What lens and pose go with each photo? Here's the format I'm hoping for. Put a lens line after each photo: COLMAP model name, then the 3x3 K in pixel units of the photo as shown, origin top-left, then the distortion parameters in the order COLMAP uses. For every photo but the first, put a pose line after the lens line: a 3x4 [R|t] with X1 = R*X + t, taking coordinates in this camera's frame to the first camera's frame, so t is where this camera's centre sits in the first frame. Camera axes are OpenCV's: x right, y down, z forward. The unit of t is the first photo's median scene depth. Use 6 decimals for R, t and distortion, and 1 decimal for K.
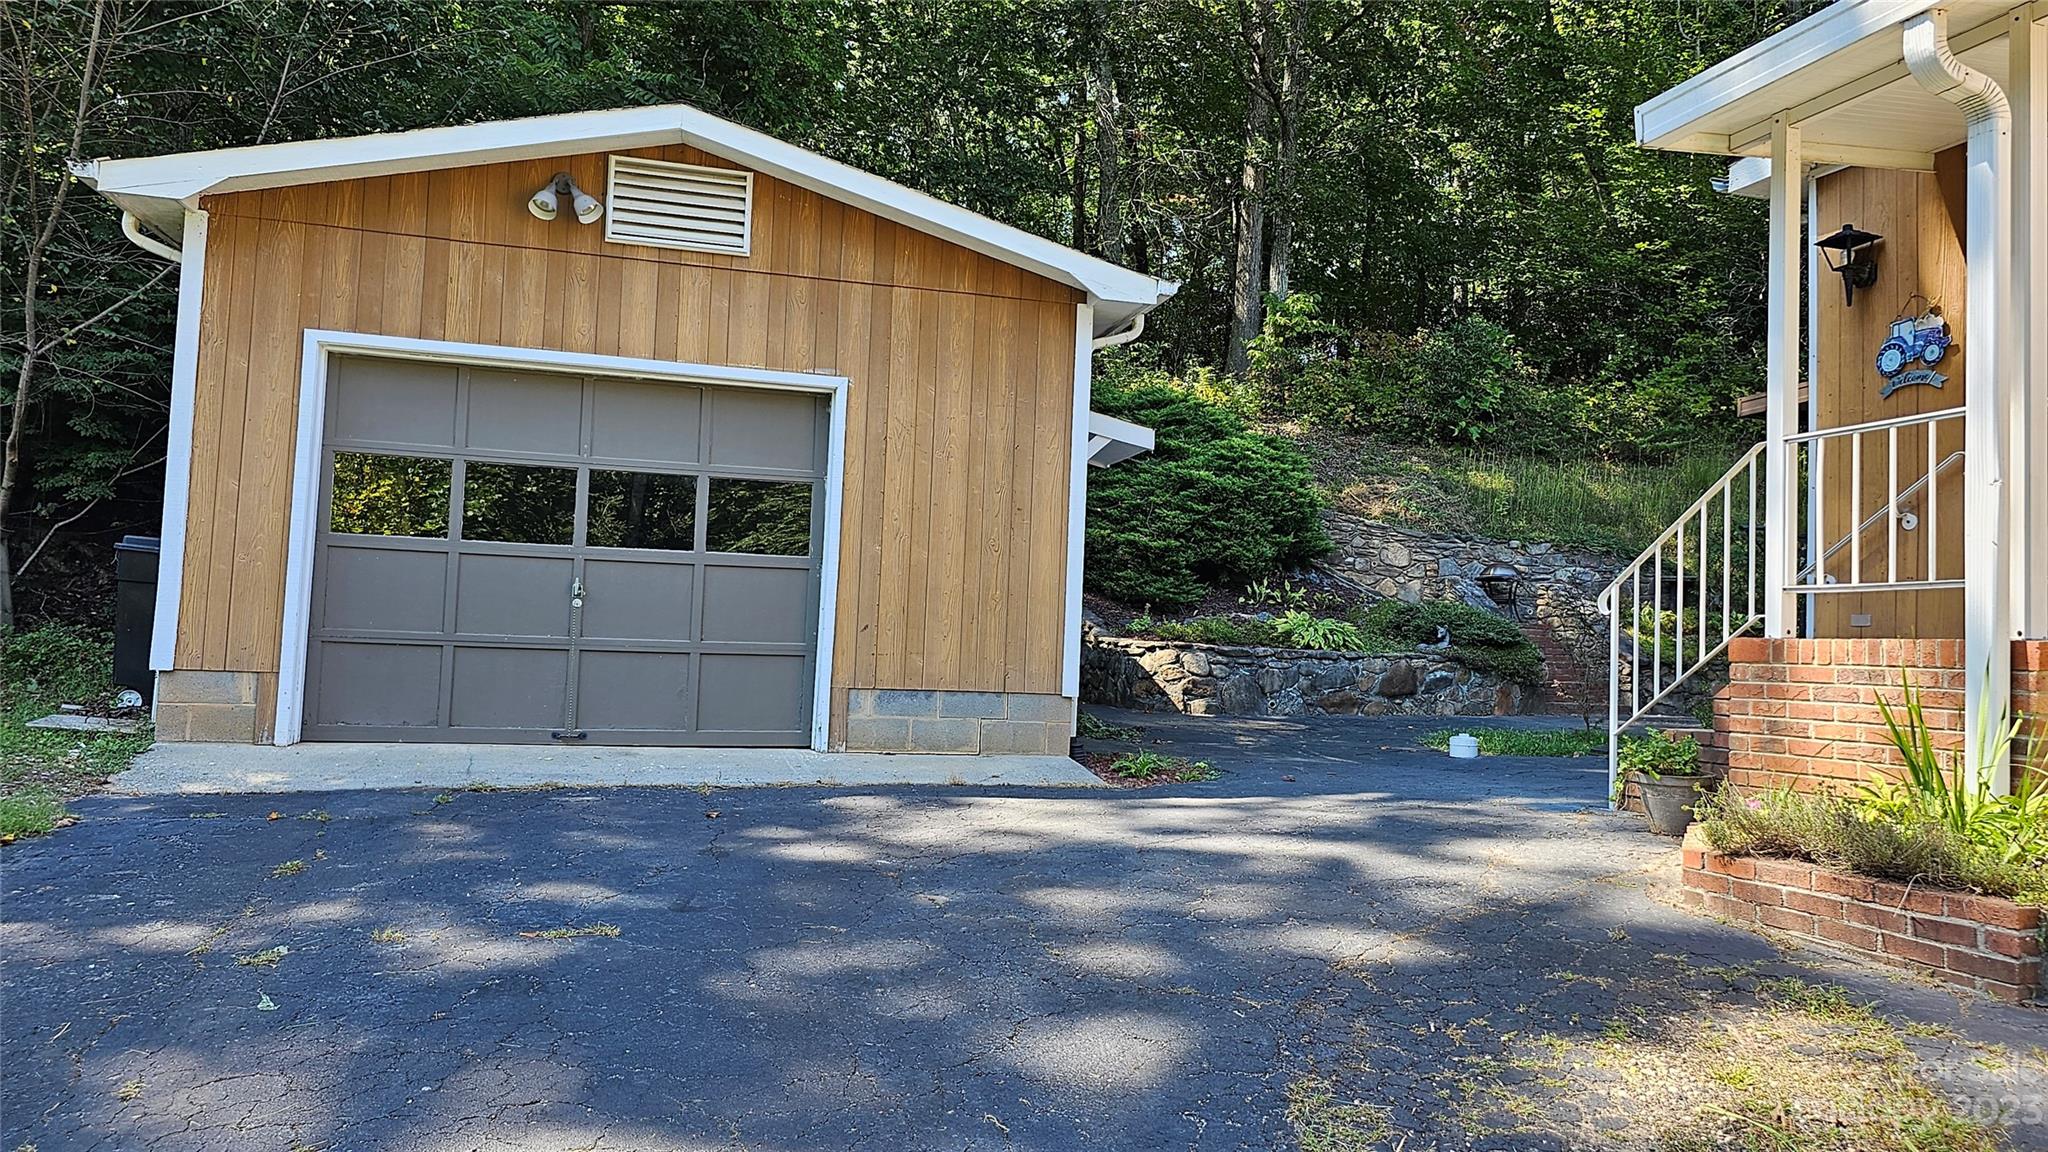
lens RADIAL K [[1385.2, 0, 985.9], [0, 1385.2, 571.2], [0, 0, 1]] dist [0.040489, -0.036083]
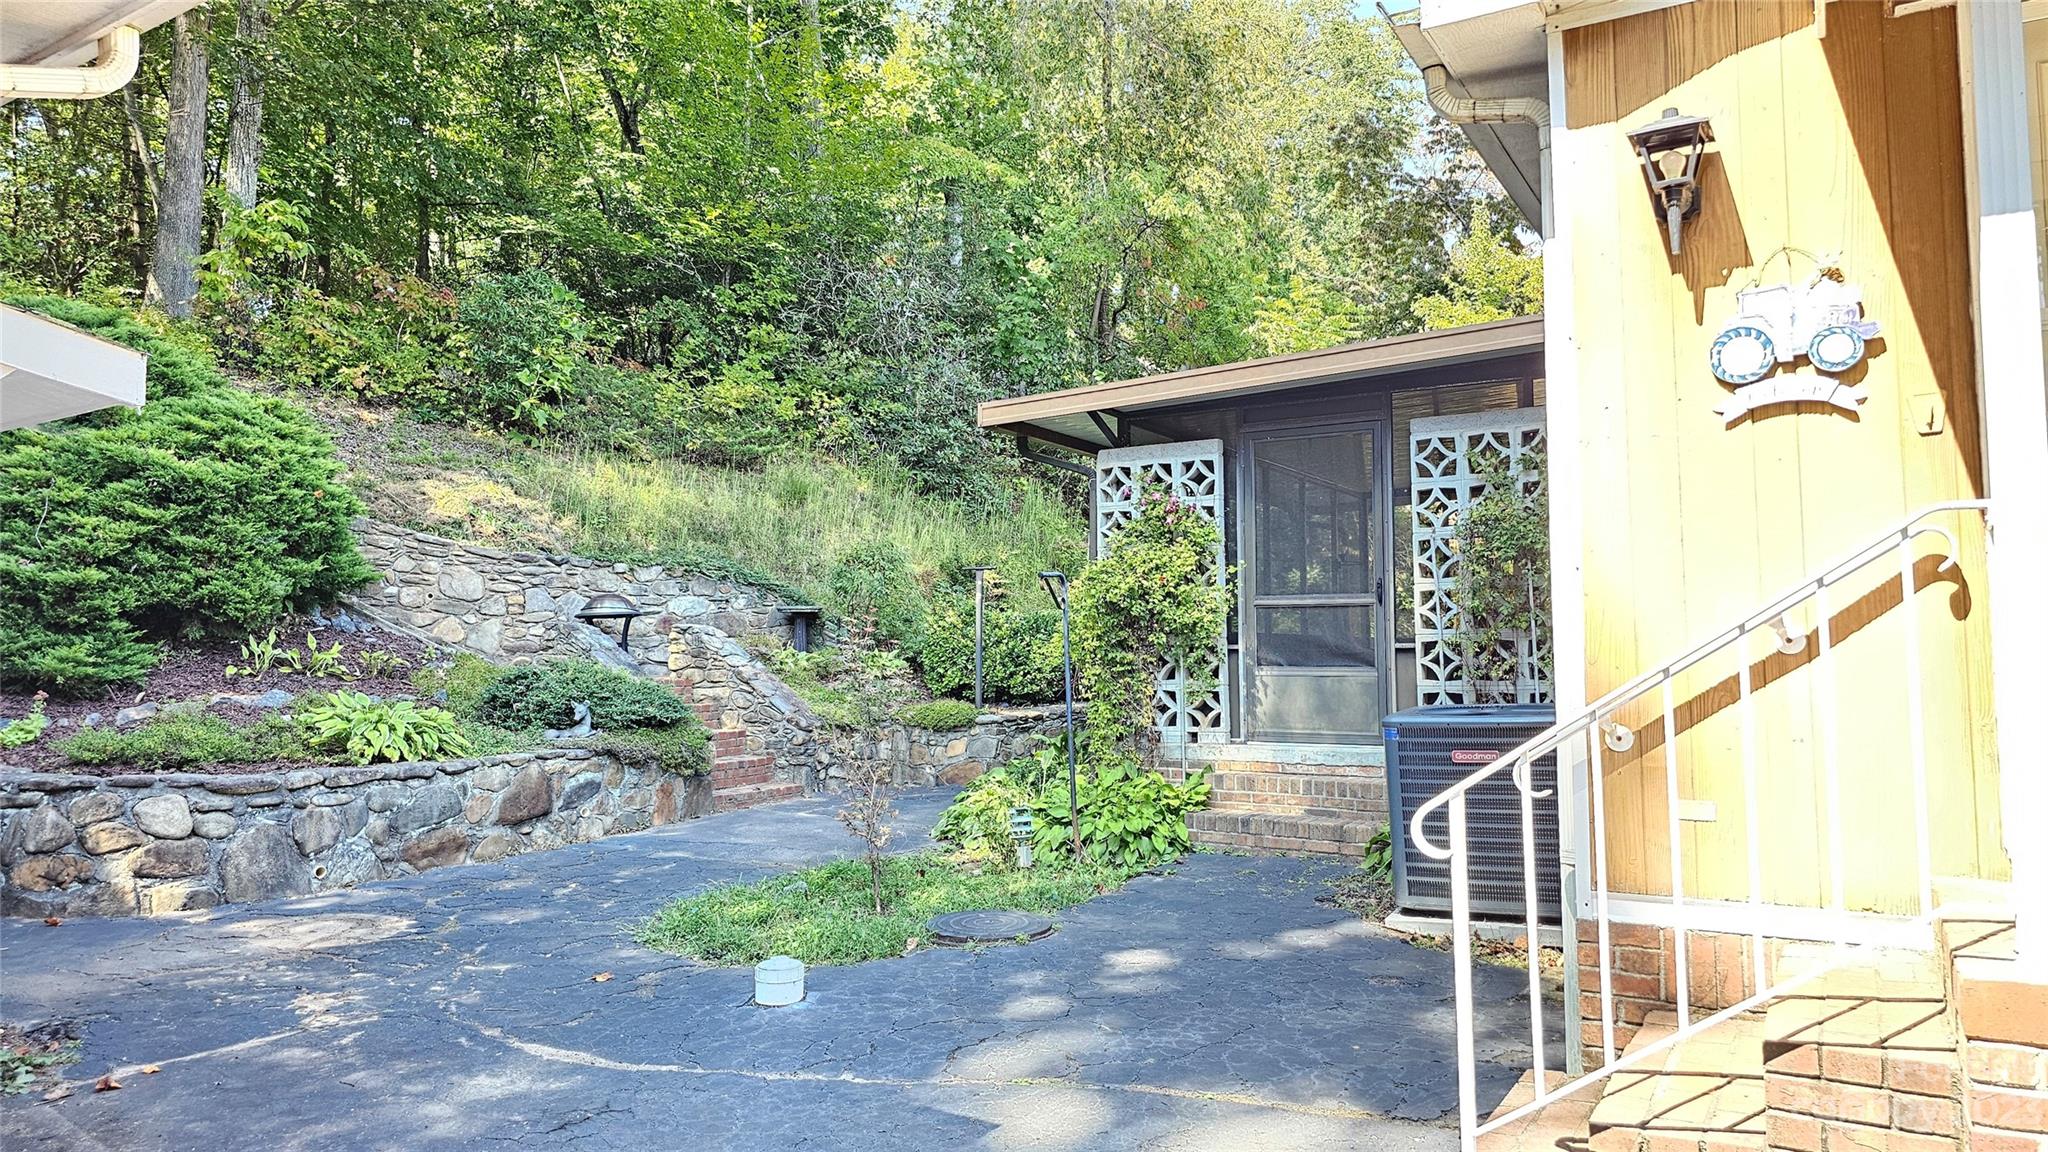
lens RADIAL K [[1385.2, 0, 1032.6], [0, 1385.2, 549.2], [0, 0, 1]] dist [0.040489, -0.036083]
pose [[0.721538, 0.008038, 0.692328, 0.017337], [-0.003505, 0.999962, -0.007957, -0.027467], [-0.692366, 0.003315, 0.721539, 0.330366]]
